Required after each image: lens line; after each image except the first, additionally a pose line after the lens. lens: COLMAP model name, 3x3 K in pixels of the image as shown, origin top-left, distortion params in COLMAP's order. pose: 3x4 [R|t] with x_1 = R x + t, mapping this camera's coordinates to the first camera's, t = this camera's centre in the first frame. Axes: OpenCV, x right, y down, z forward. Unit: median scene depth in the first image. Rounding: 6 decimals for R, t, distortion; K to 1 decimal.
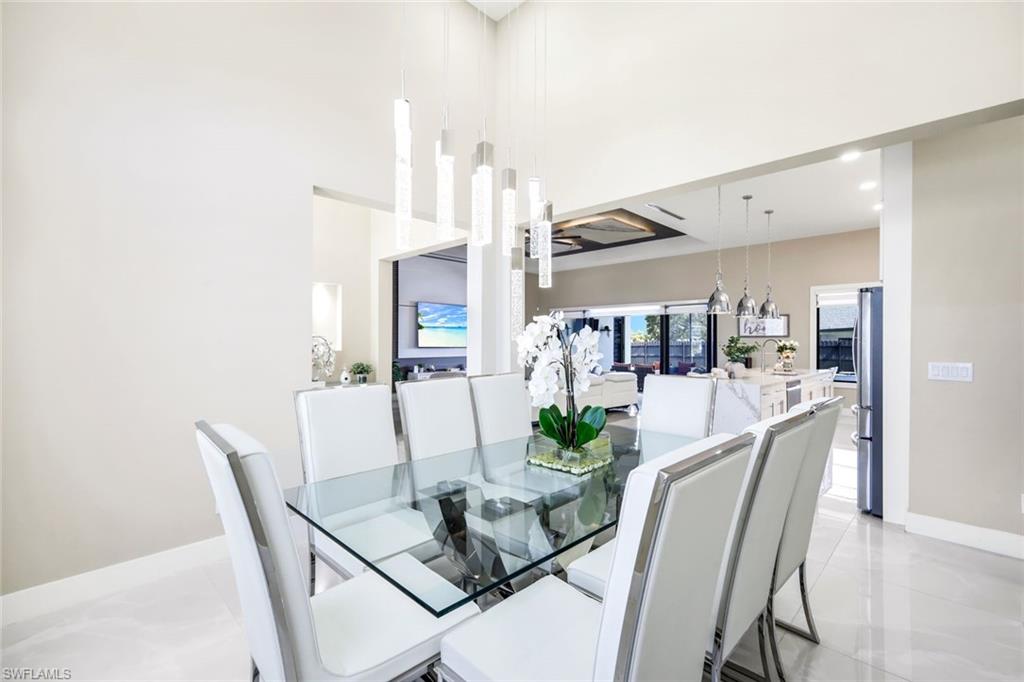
lens RADIAL K [[449.8, 0, 510.8], [0, 449.8, 340.7], [0, 0, 1]] dist [0.001429, 0.000259]
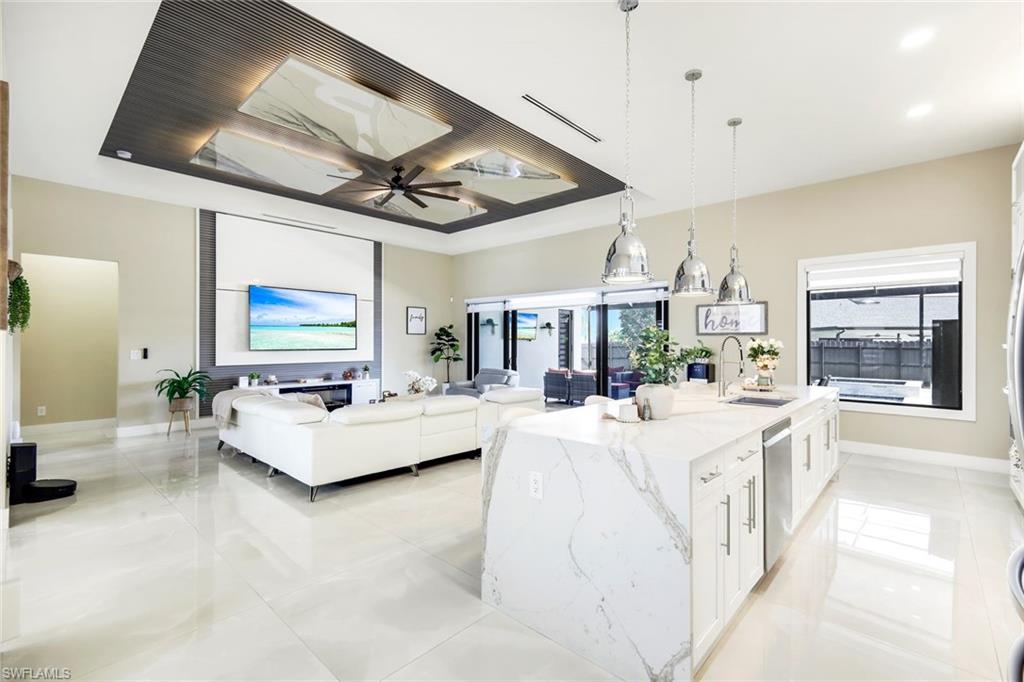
lens RADIAL K [[454.2, 0, 512.0], [0, 454.2, 341.0], [0, 0, 1]] dist [0.000212, 0.000074]
pose [[0.999087, -0.000774, 0.042709, 0.185953], [0.000805, 0.999999, -0.000725, 0.001946], [-0.042708, 0.000759, 0.999087, 0.301886]]
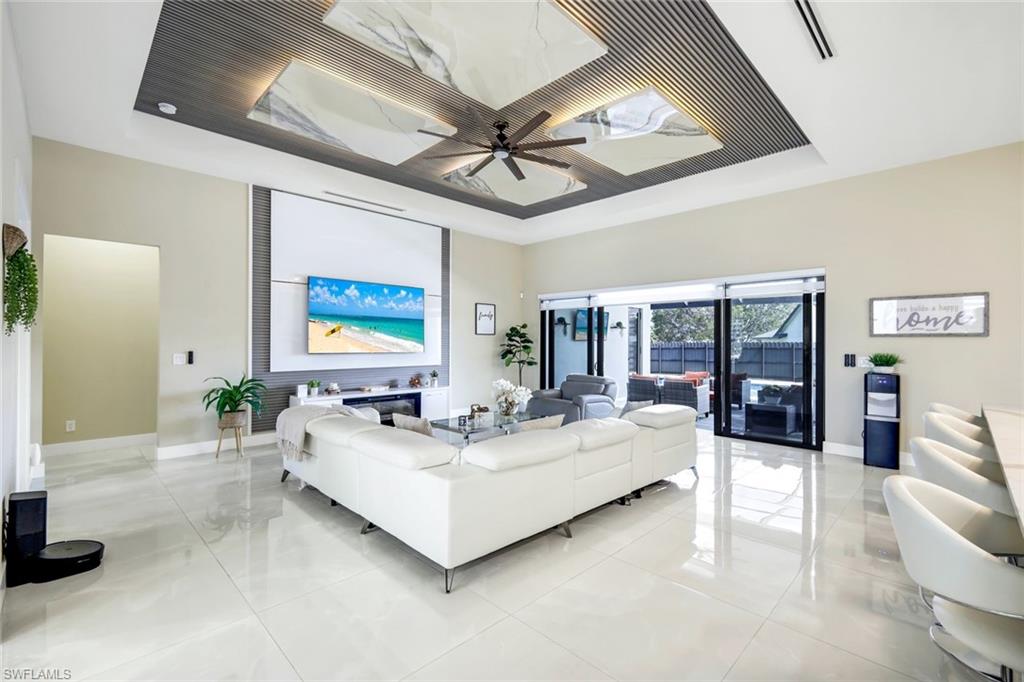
lens RADIAL K [[449.8, 0, 510.8], [0, 449.8, 340.7], [0, 0, 1]] dist [0.001429, 0.000259]
pose [[0.999988, 0.001659, -0.004536, 0.067375], [-0.001666, 0.999997, -0.001492, -0.000934], [0.004534, 0.001500, 0.999989, 0.446790]]
